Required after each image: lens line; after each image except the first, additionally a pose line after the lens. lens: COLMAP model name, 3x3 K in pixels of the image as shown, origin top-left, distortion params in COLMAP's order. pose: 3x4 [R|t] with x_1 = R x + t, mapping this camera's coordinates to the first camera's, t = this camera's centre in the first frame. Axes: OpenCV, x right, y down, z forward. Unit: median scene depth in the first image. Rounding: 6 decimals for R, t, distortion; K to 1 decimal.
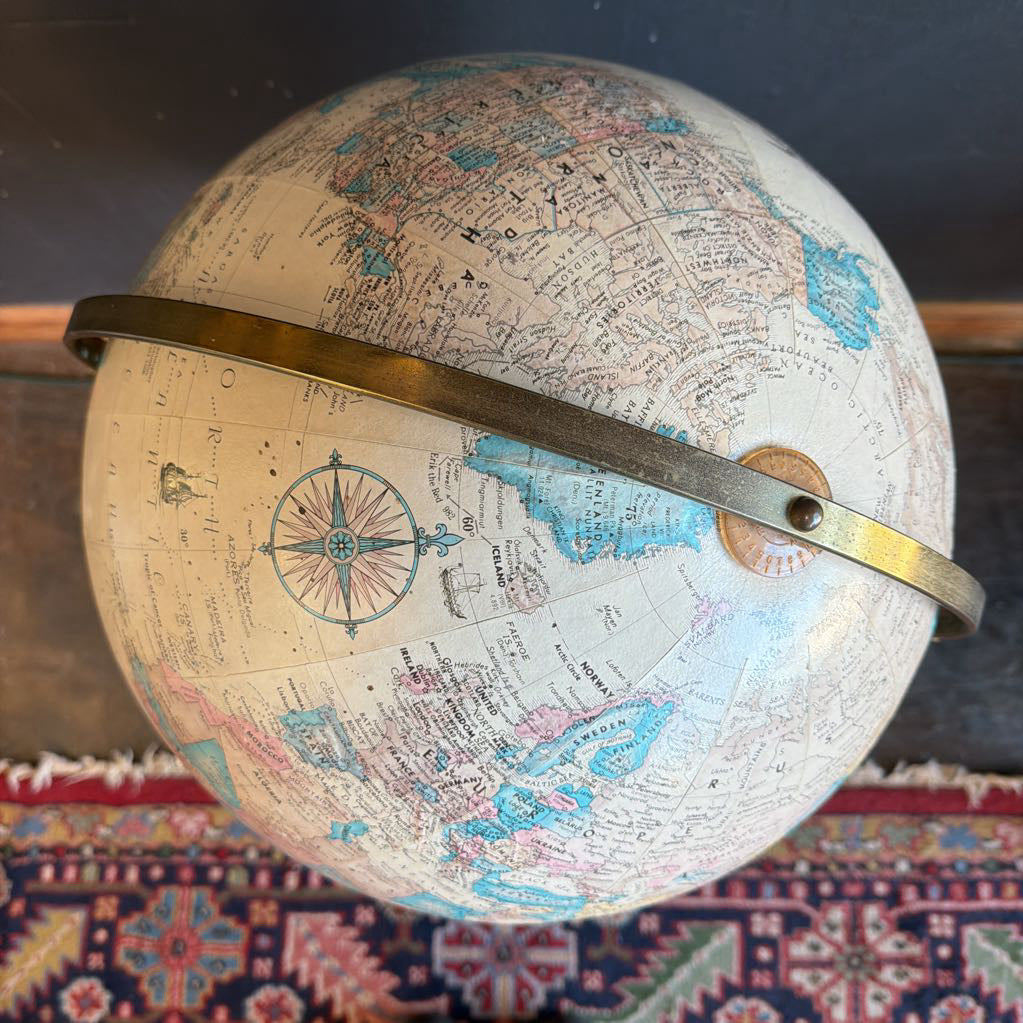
lens RADIAL K [[965.5, 0, 511.5], [0, 965.5, 511.5], [0, 0, 1]] dist [0.165072, -0.361591]
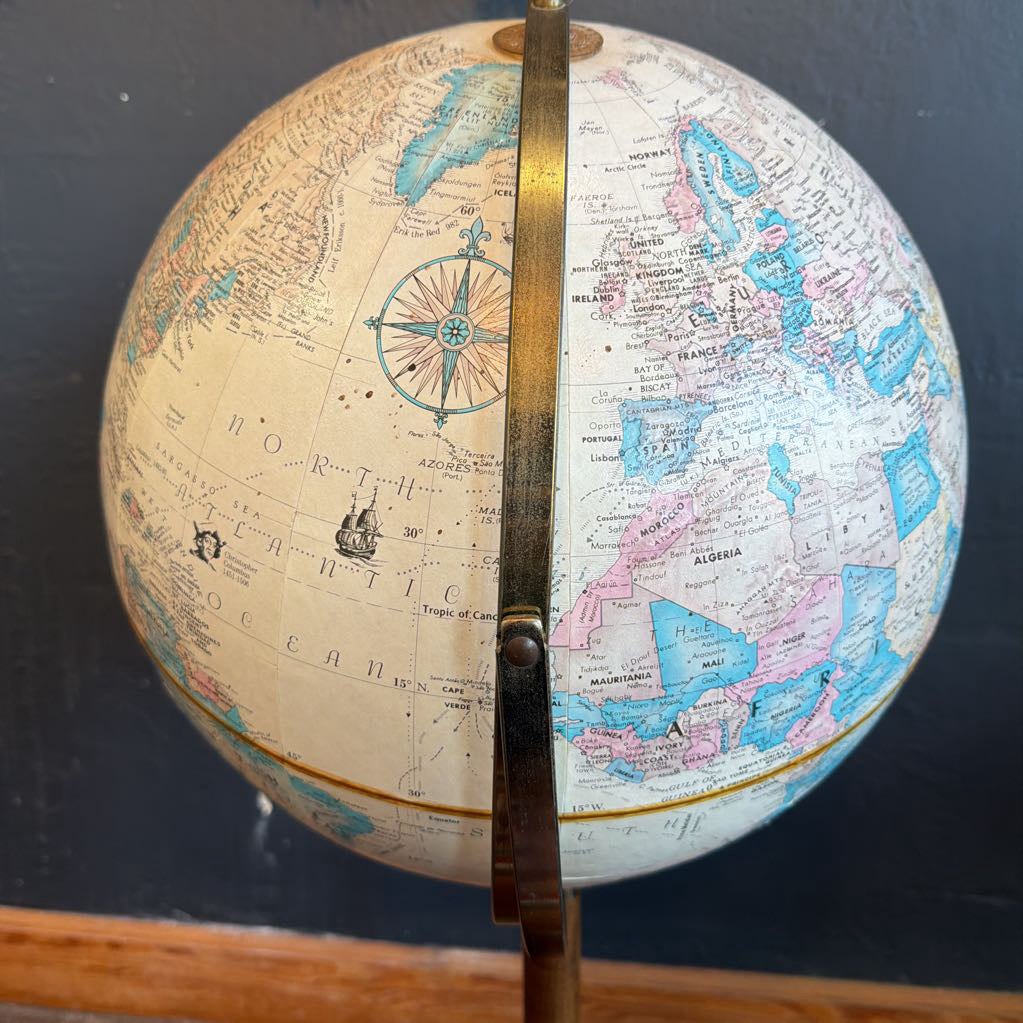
lens RADIAL K [[965.5, 0, 511.5], [0, 965.5, 511.5], [0, 0, 1]] dist [0.165072, -0.361591]
pose [[0.280818, -0.876978, 0.389938, -0.693671], [0.946211, 0.184943, -0.265483, 0.379421], [0.160706, 0.443516, 0.881741, 0.215097]]
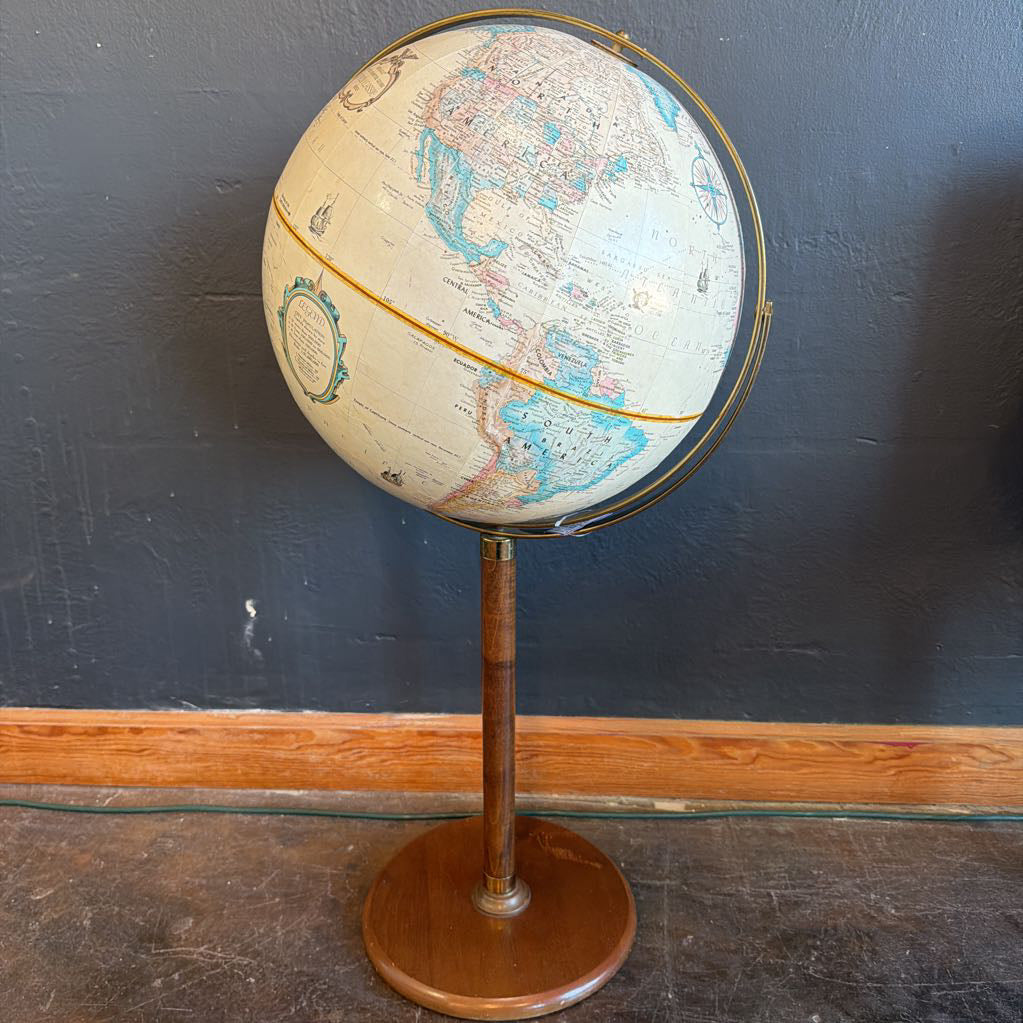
lens RADIAL K [[965.5, 0, 511.5], [0, 965.5, 511.5], [0, 0, 1]] dist [0.165072, -0.361591]
pose [[-0.384122, -0.876667, 0.289664, -1.322912], [0.697507, -0.069985, 0.713152, -1.991306], [-0.604925, 0.475980, 0.638364, 0.155918]]
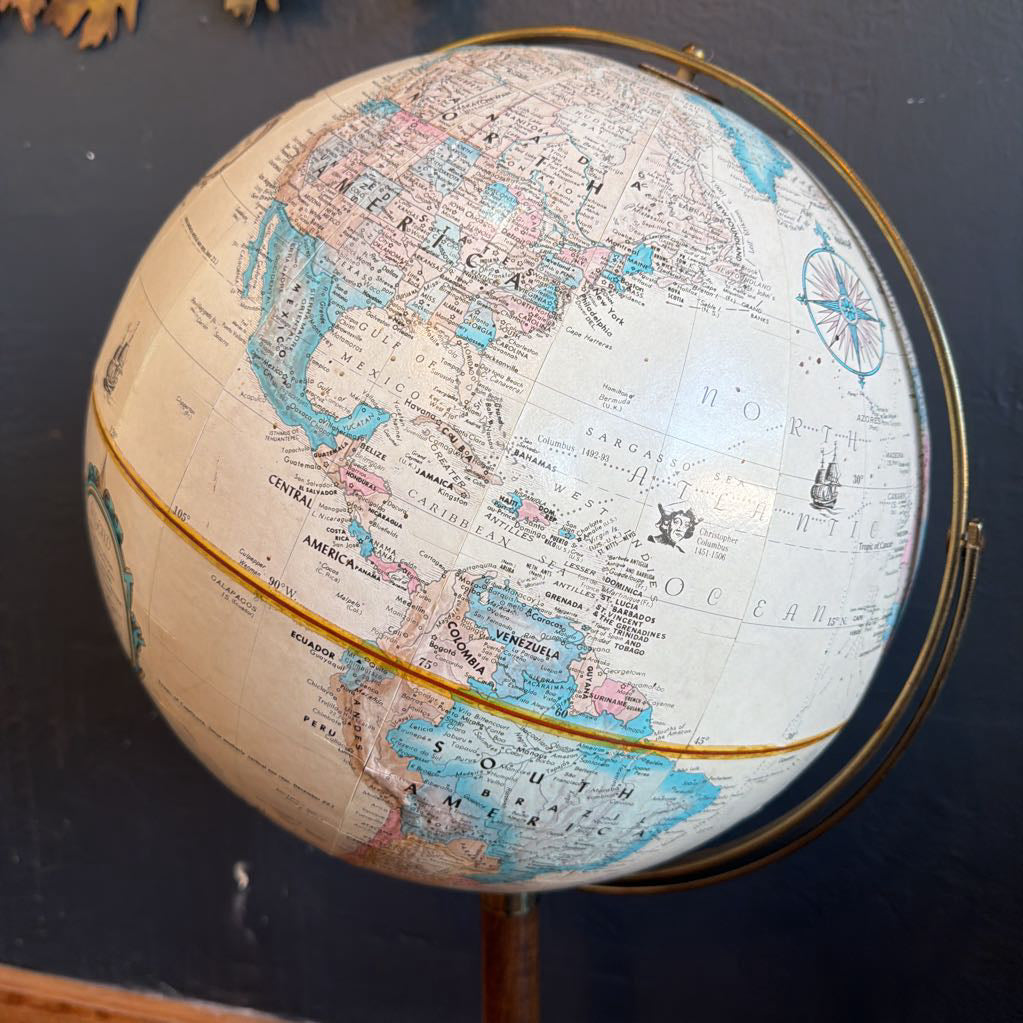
lens RADIAL K [[965.5, 0, 511.5], [0, 965.5, 511.5], [0, 0, 1]] dist [0.165072, -0.361591]
pose [[-0.263641, -0.836355, 0.480628, -0.831205], [0.831919, 0.055066, 0.552158, -0.933938], [-0.488267, 0.545415, 0.681262, 0.513450]]
